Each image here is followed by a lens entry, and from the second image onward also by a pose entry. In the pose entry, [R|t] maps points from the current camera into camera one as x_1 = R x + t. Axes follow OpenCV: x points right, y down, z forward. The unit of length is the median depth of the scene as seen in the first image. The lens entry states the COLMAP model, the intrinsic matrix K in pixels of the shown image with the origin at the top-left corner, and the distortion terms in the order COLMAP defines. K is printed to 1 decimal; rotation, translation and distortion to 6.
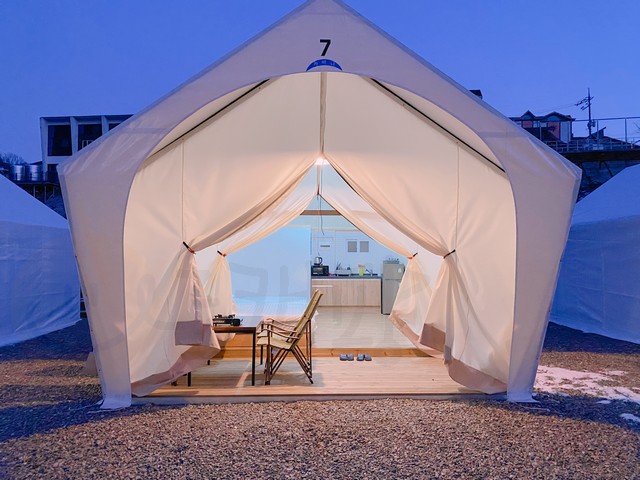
lens RADIAL K [[489.1, 0, 320.0], [0, 489.1, 240.0], [0, 0, 1]] dist [0.001763, 0.002201]
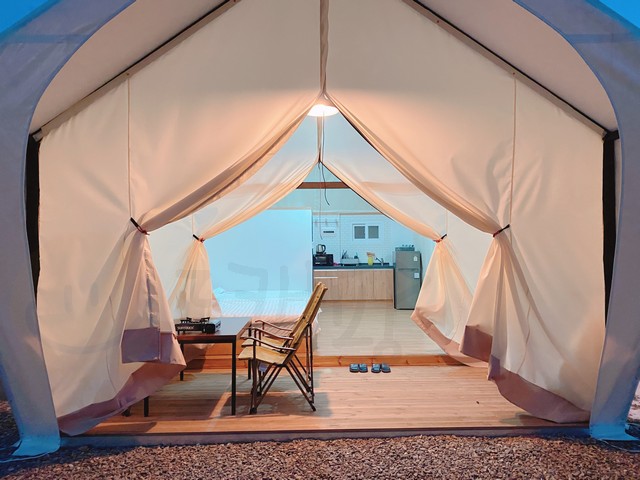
lens RADIAL K [[489.1, 0, 320.0], [0, 489.1, 240.0], [0, 0, 1]] dist [0.001763, 0.002201]
pose [[0.999897, -0.012909, -0.006314, 0.000508], [0.013013, 0.999775, 0.016750, 0.026255], [0.006096, -0.016830, 0.999840, 0.276491]]
